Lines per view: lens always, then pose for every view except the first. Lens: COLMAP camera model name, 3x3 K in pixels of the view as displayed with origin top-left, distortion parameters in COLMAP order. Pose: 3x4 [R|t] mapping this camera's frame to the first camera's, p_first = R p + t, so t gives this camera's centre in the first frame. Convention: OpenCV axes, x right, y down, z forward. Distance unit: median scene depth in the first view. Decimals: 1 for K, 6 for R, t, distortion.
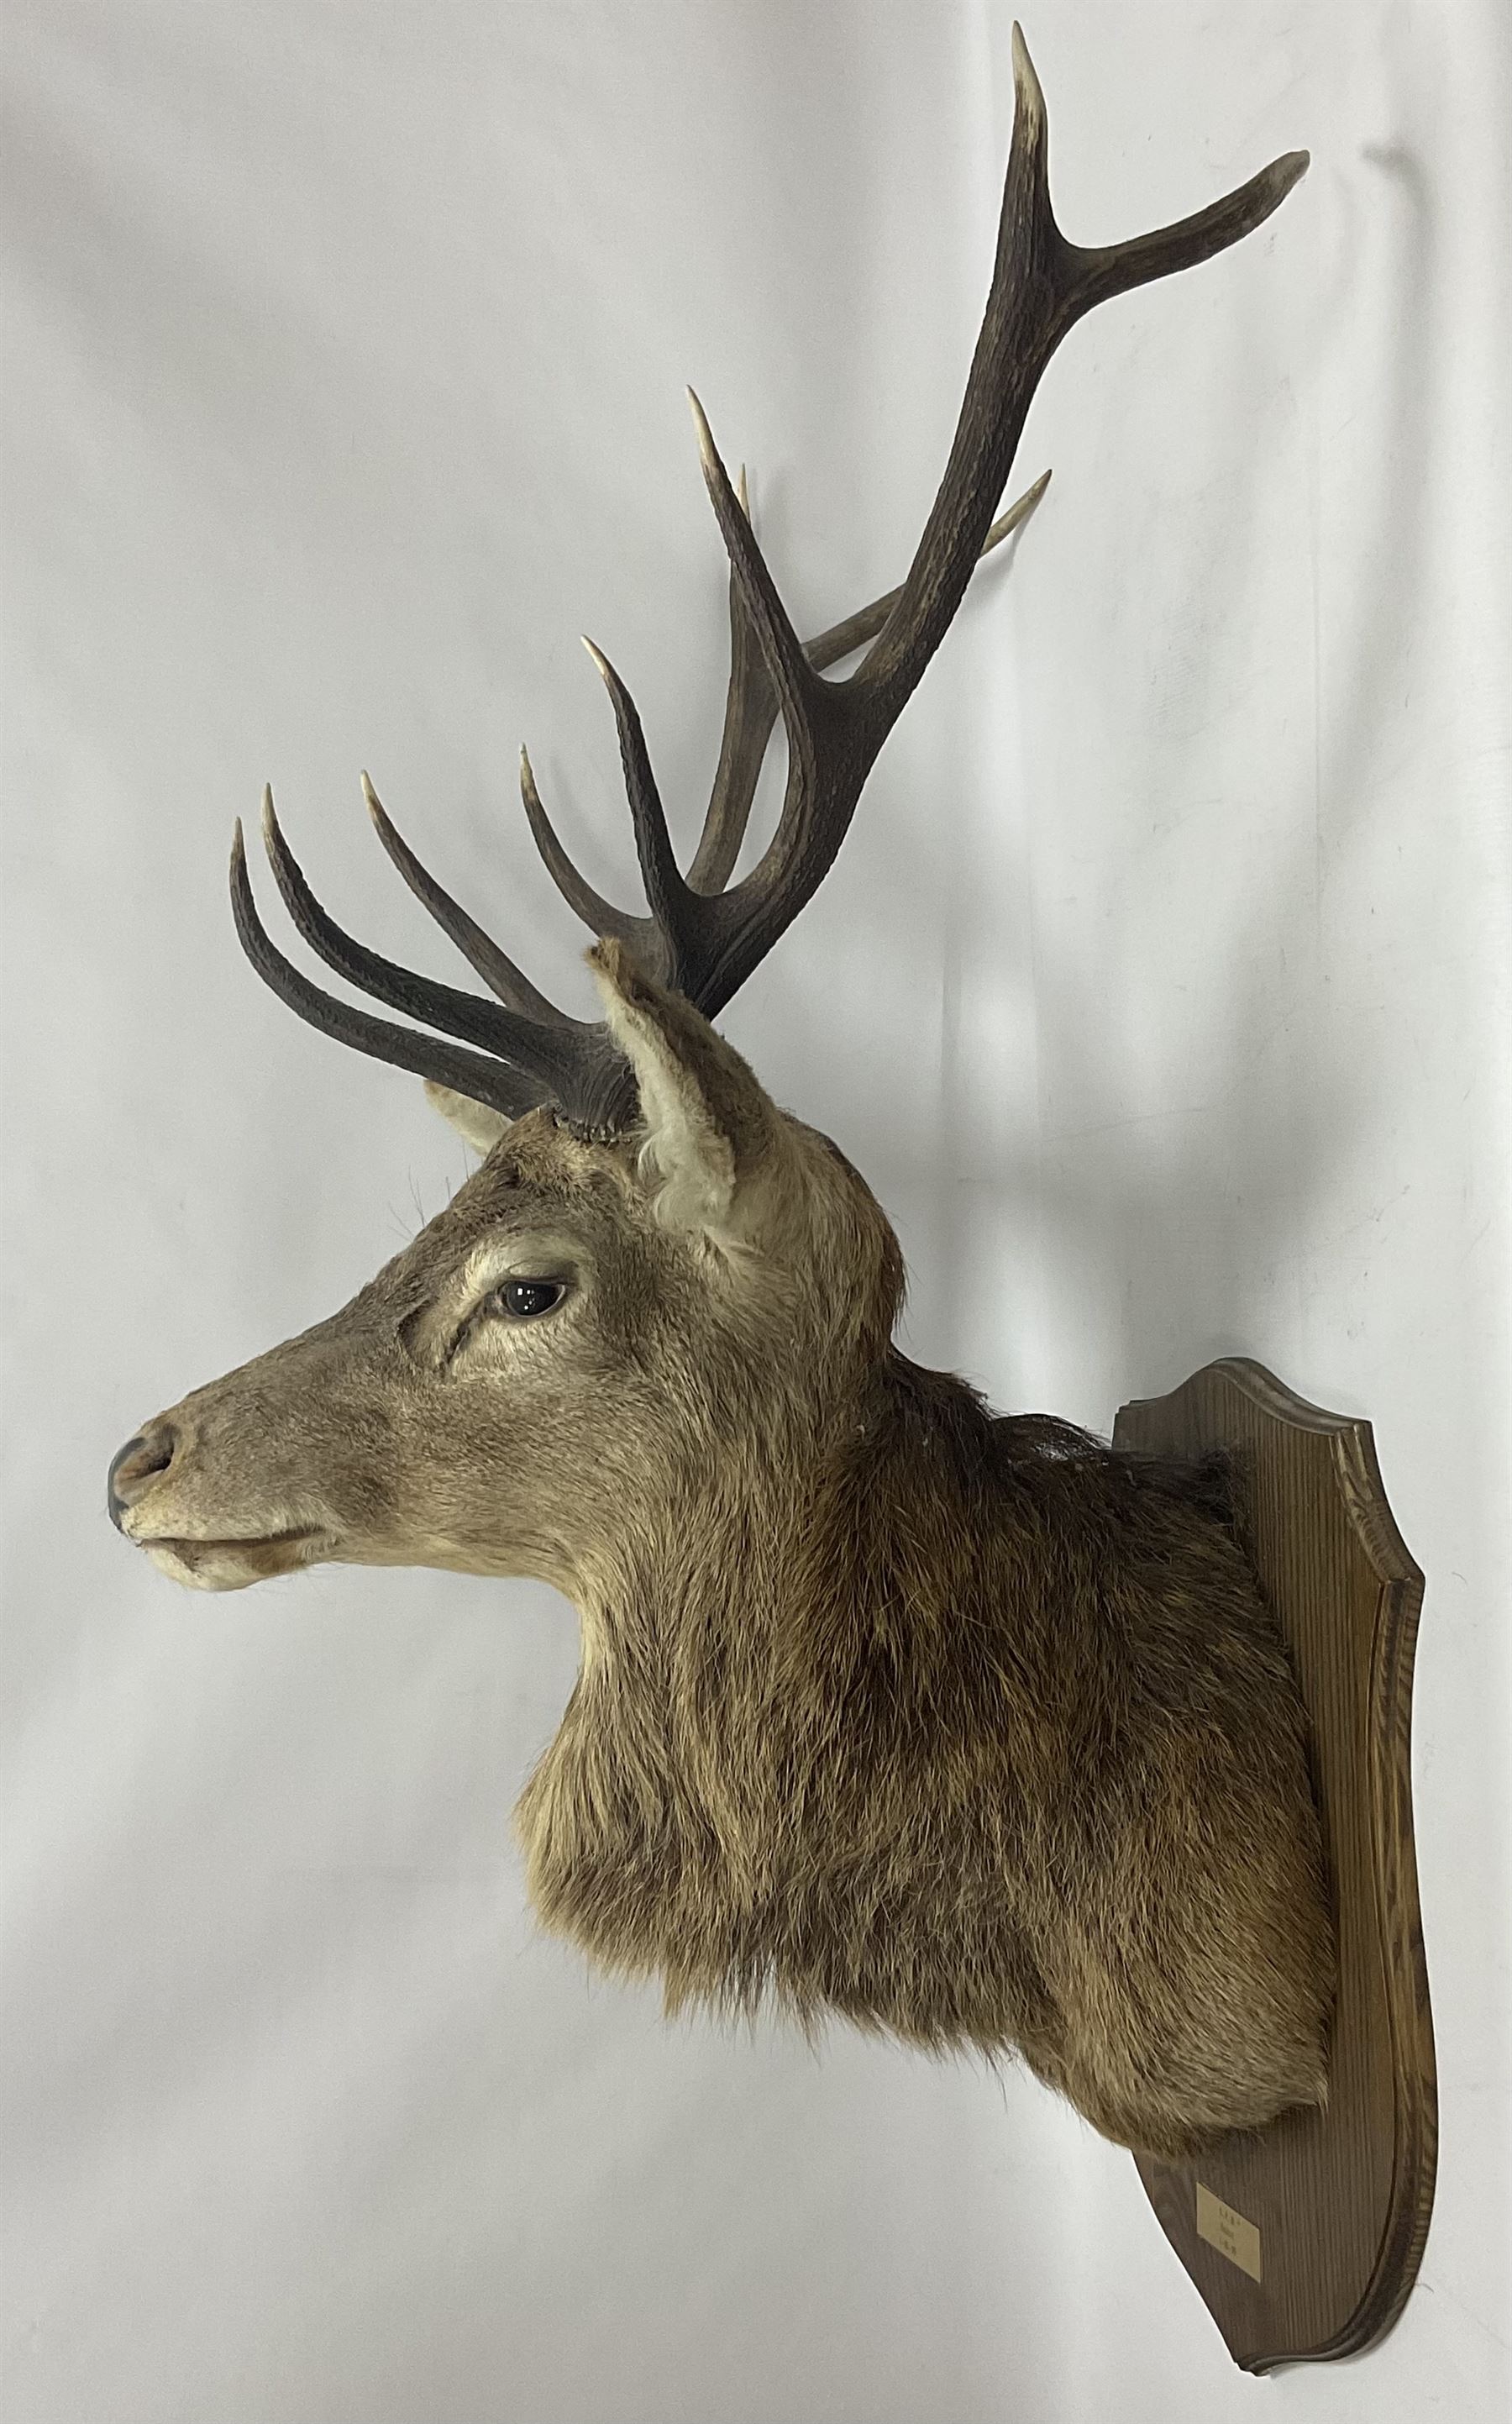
lens RADIAL K [[2967.0, 0, 767.9], [0, 2967.0, 1206.8], [0, 0, 1]] dist [0.068028, 0.000000]
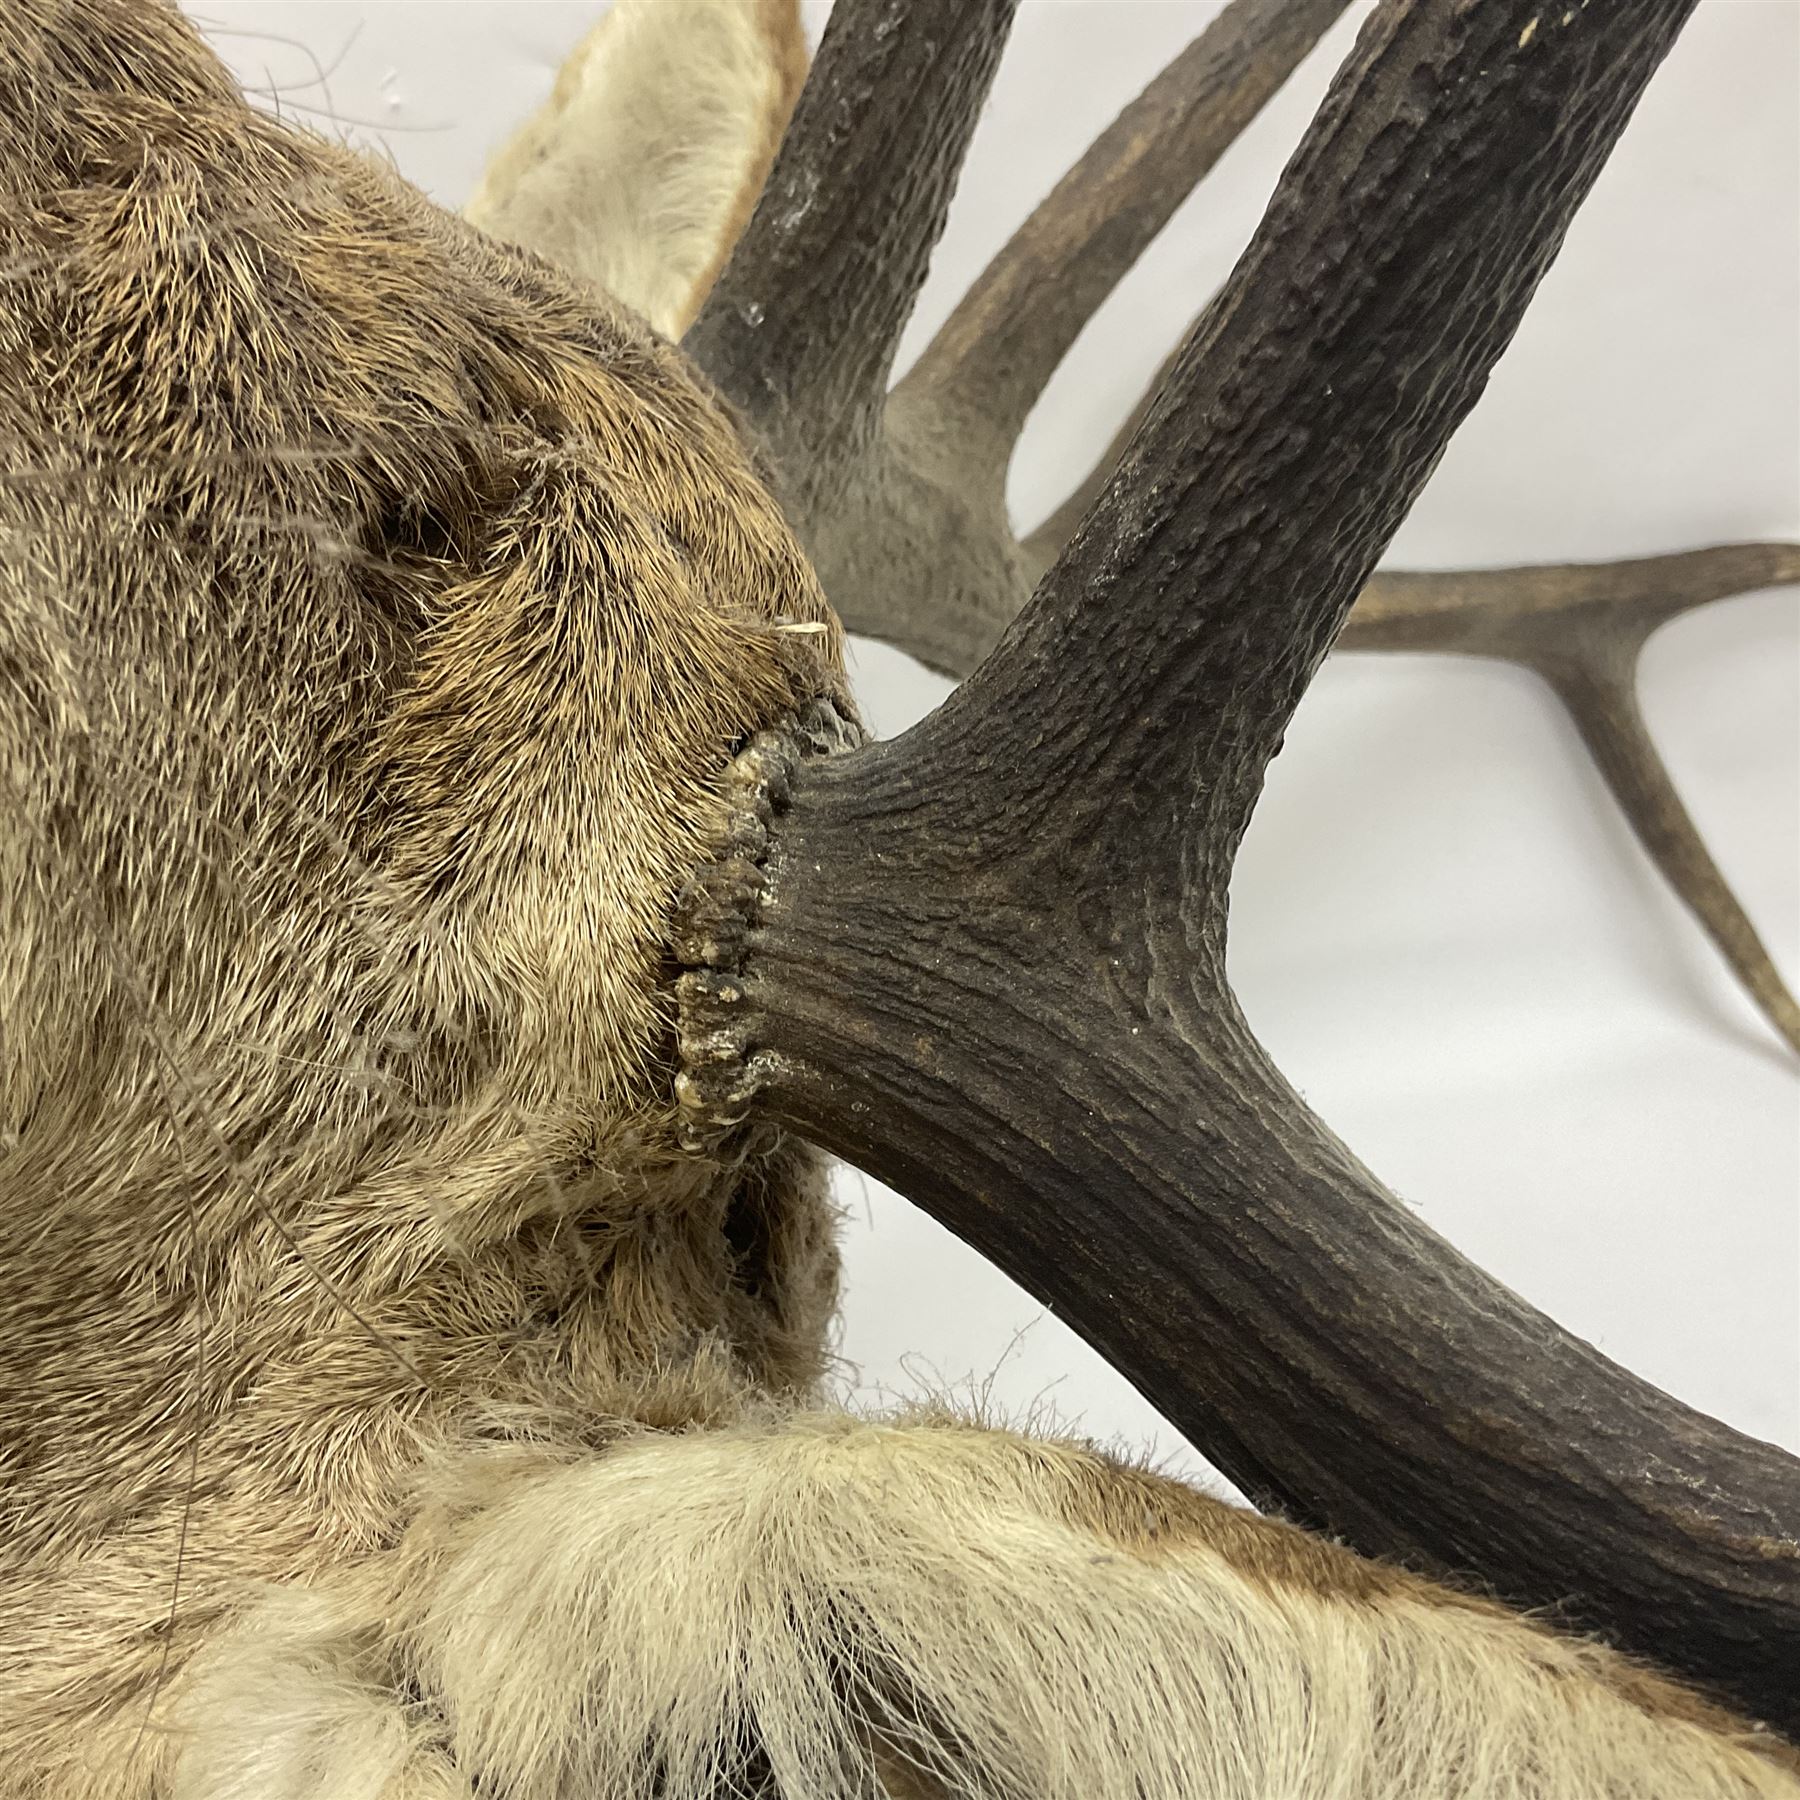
lens RADIAL K [[1999.4, 0, 899.3], [0, 1999.4, 907.4], [0, 0, 1]] dist [0.032485, 0.000000]
pose [[0.024015, 0.927168, 0.373876, -0.112587], [-0.987227, 0.080914, -0.137245, -0.019993], [-0.157501, -0.365805, 0.917268, 0.905636]]
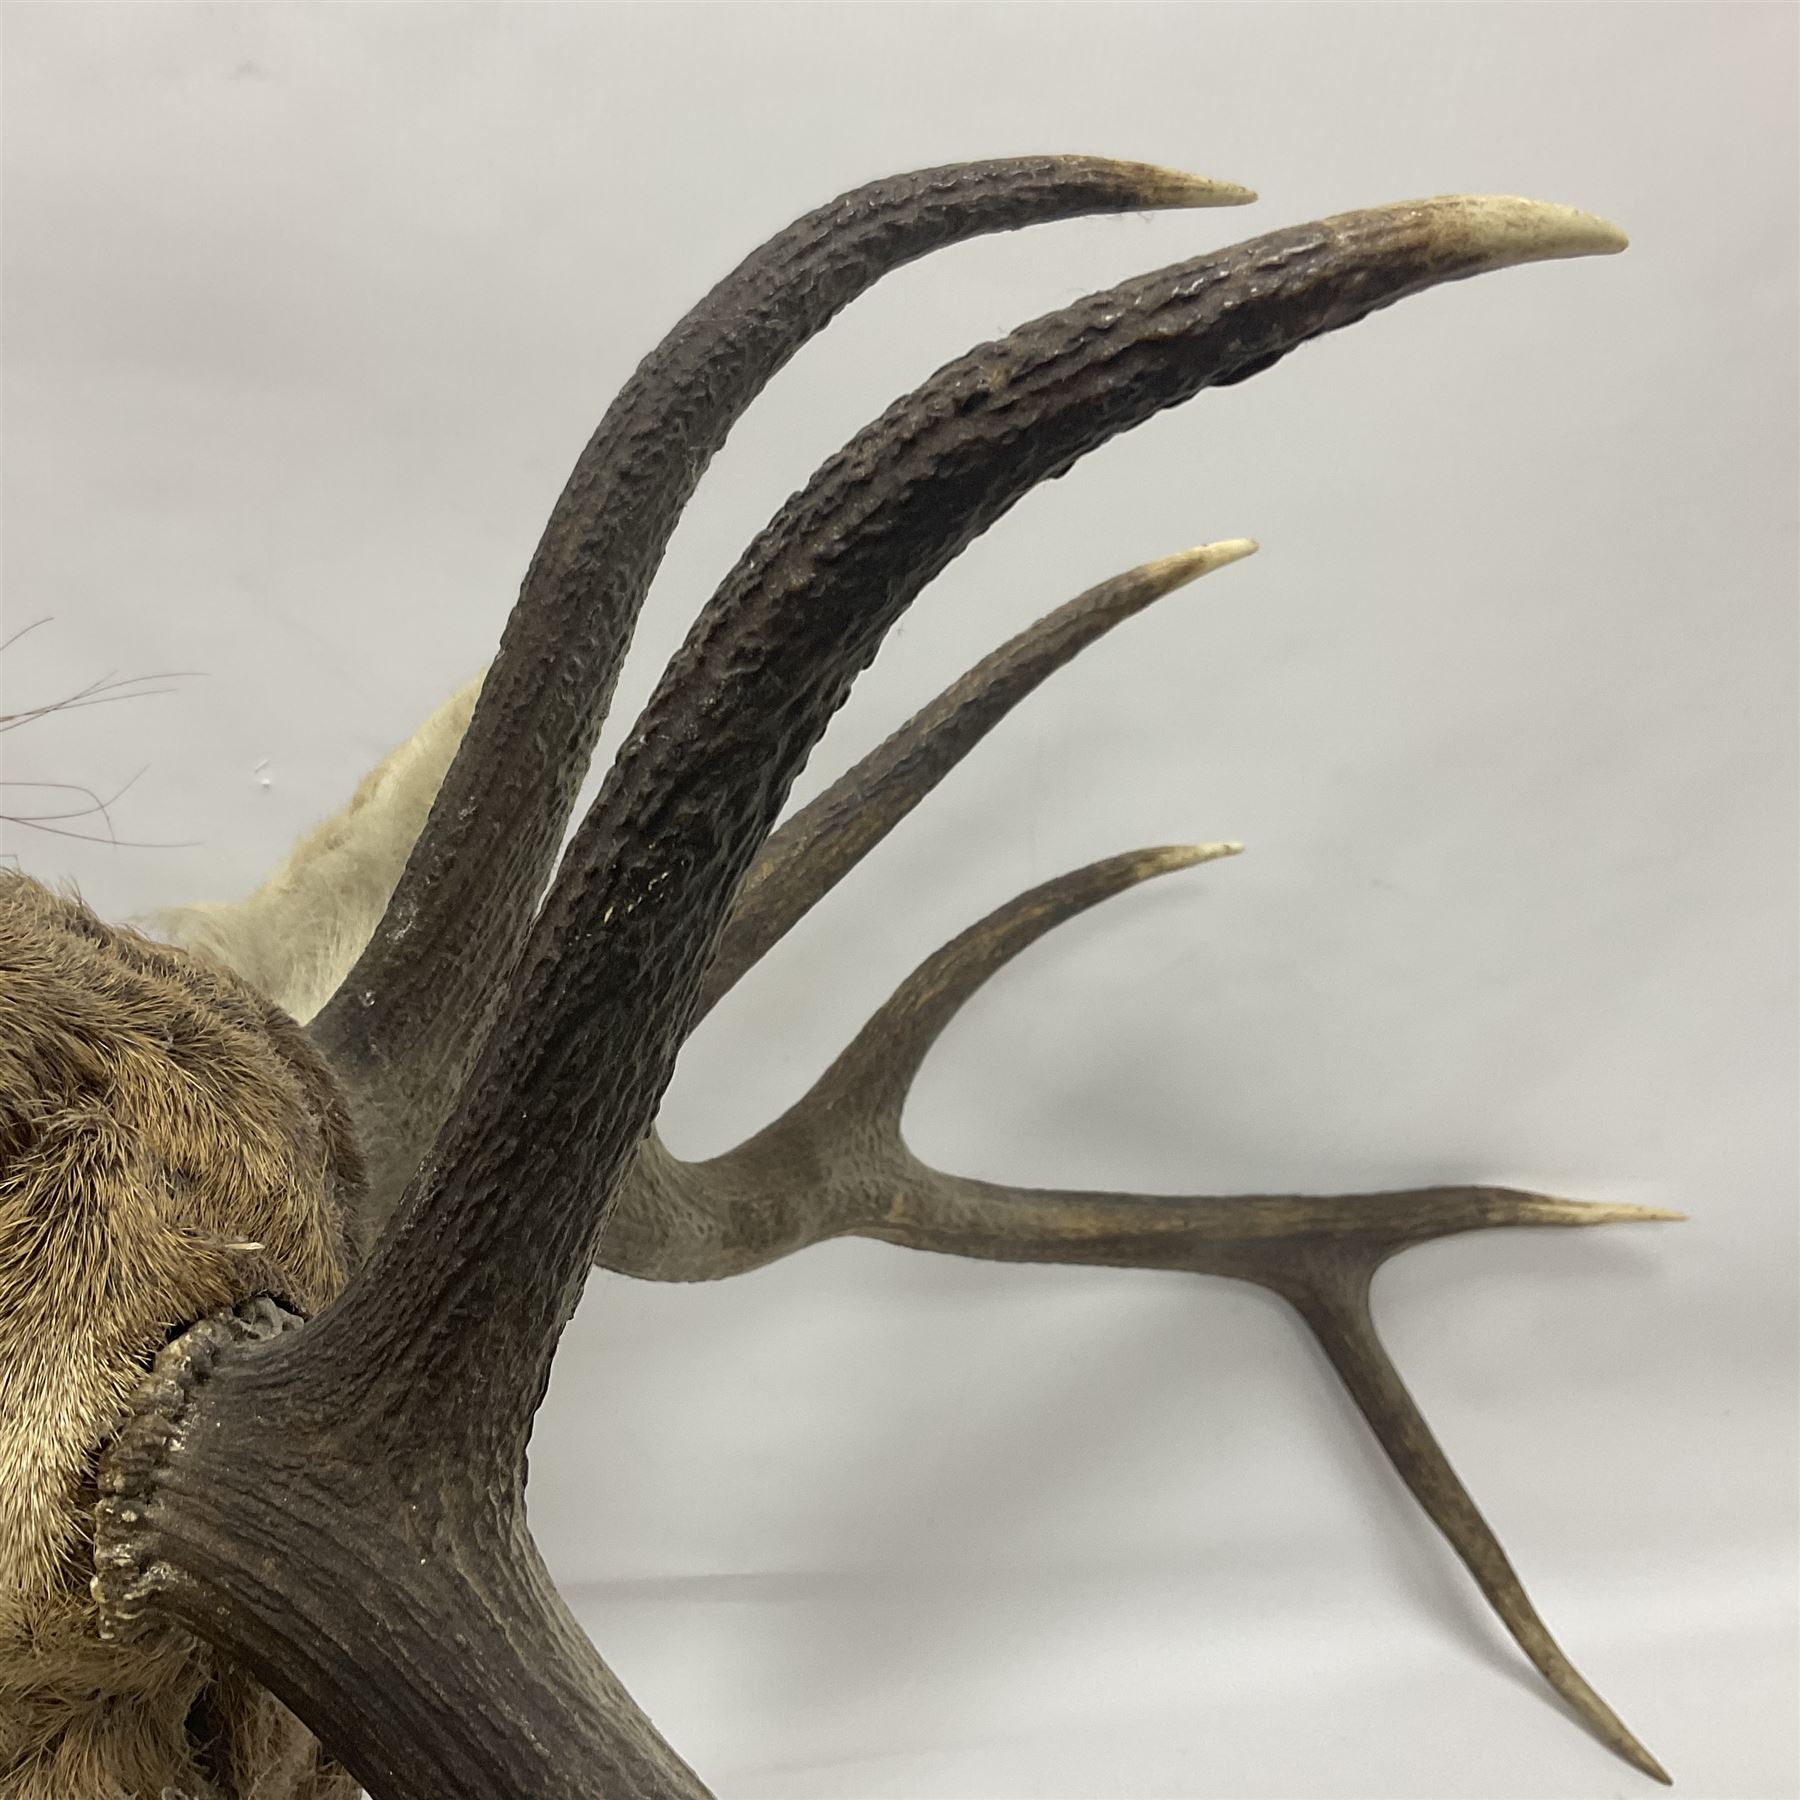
lens RADIAL K [[1999.4, 0, 891.6], [0, 1999.4, 896.1], [0, 0, 1]] dist [0.032485, 0.000000]
pose [[-0.021594, 0.995374, 0.093613, -0.131563], [-0.992477, -0.010056, -0.122017, -0.070138], [-0.120511, -0.095544, 0.988103, 0.846330]]
